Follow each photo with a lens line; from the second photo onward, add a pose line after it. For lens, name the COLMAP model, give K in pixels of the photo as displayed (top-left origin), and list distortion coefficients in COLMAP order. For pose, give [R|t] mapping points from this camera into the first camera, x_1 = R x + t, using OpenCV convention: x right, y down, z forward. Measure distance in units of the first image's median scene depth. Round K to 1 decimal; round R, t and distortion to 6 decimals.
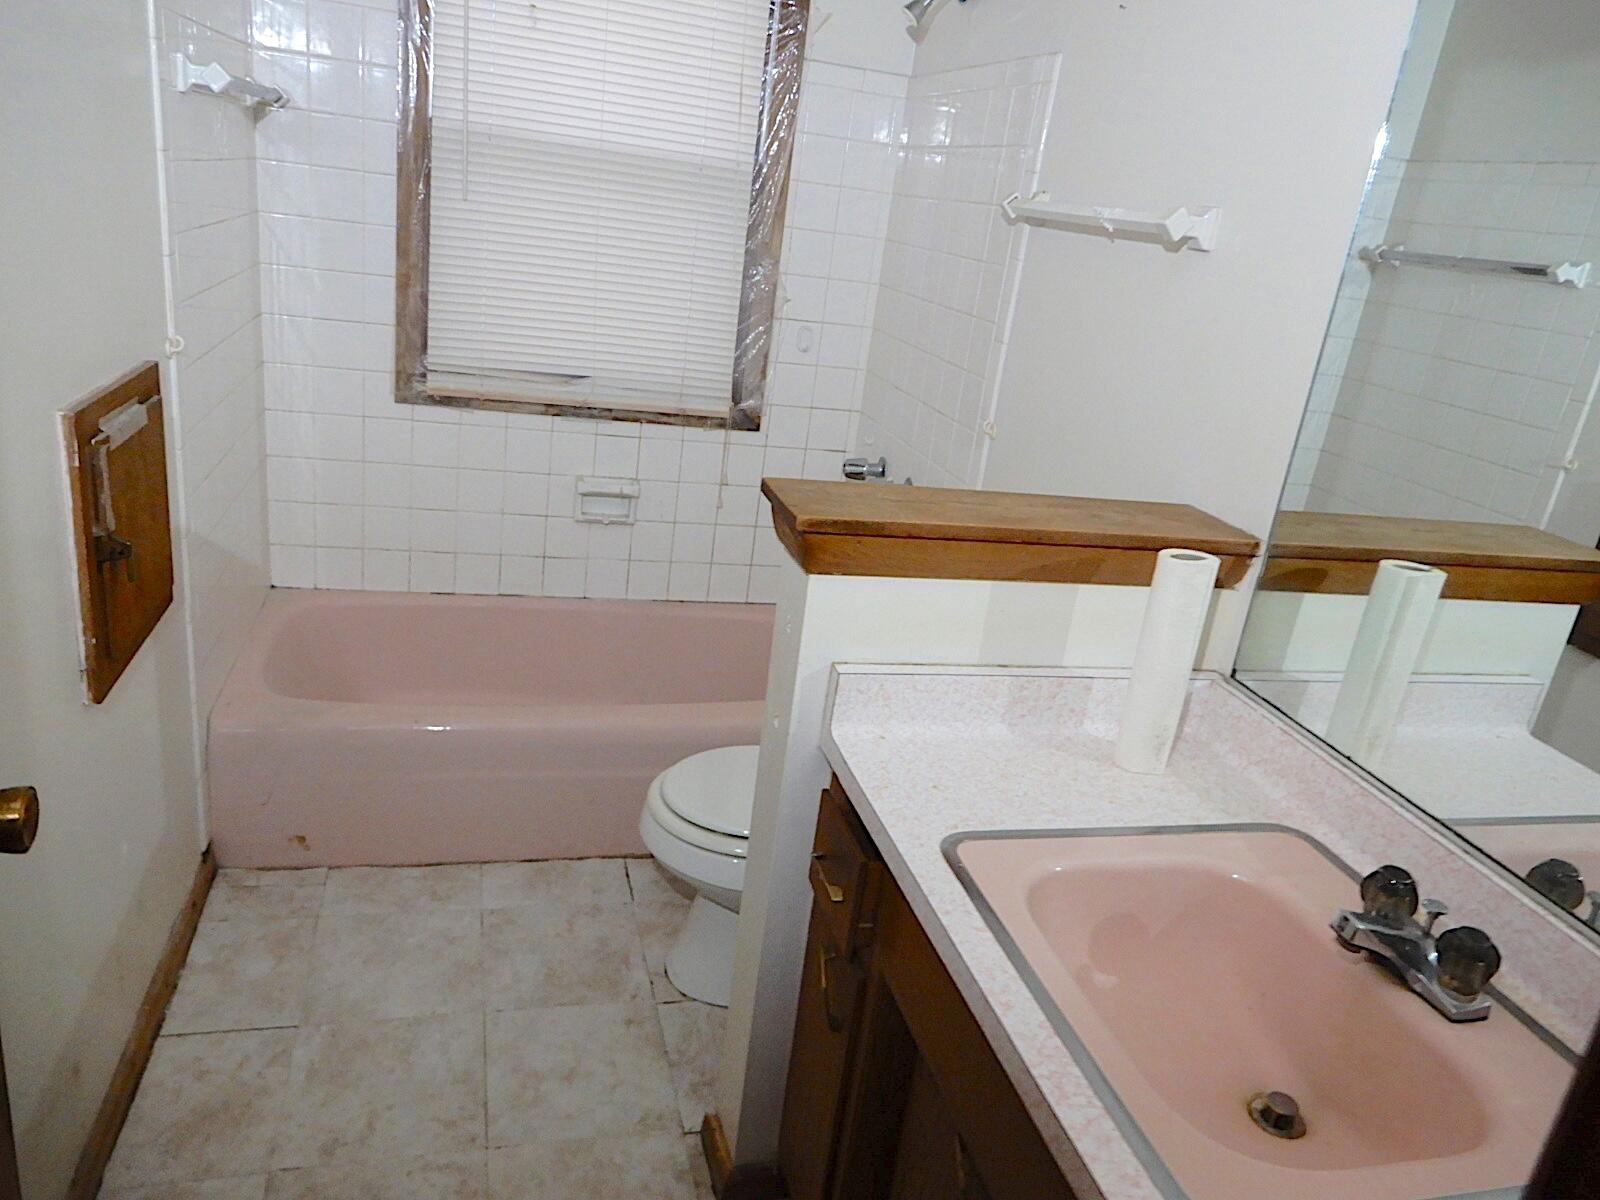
lens RADIAL K [[1117.4, 0, 792.9], [0, 1117.4, 597.5], [0, 0, 1]] dist [0.021424, -0.002510]
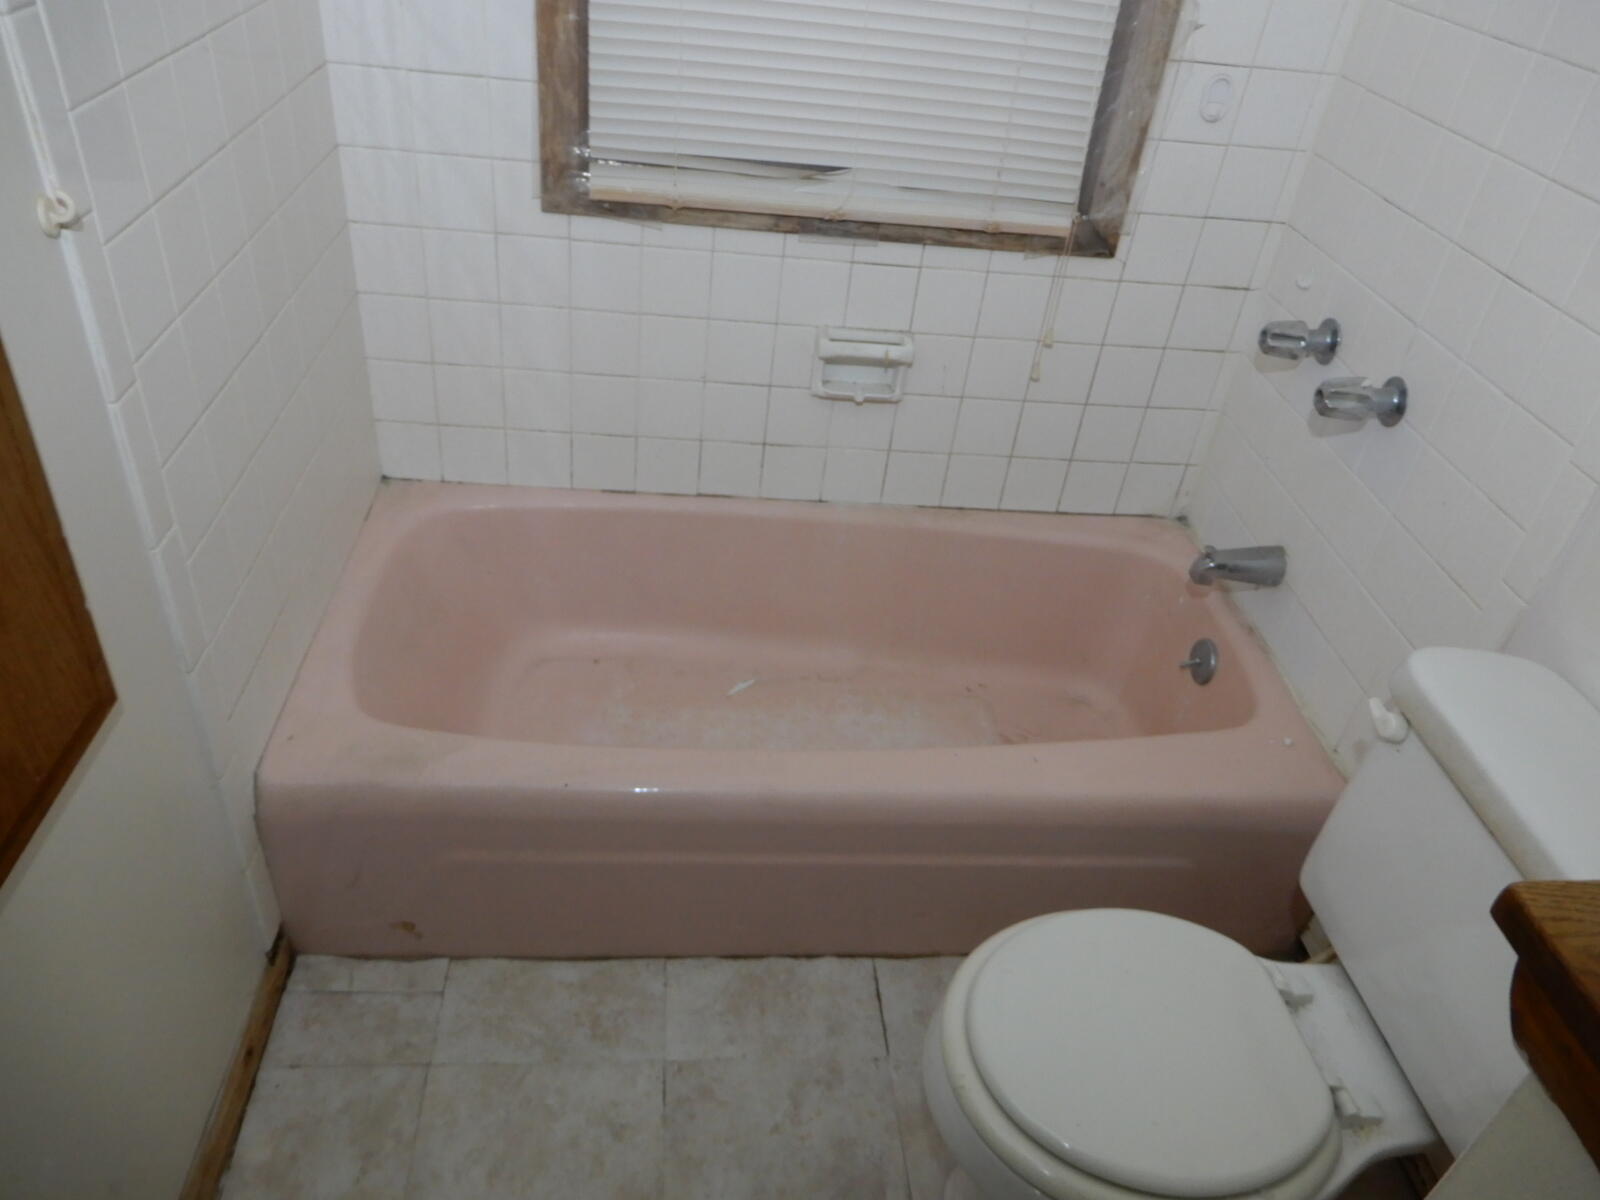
lens RADIAL K [[1128.8, 0, 808.2], [0, 1128.8, 585.4], [0, 0, 1]] dist [0.006582, -0.000824]
pose [[0.985186, 0.078475, -0.152479, -0.094875], [-0.037594, 0.966356, 0.254445, -0.138826], [0.167316, -0.244943, 0.954991, 0.370553]]
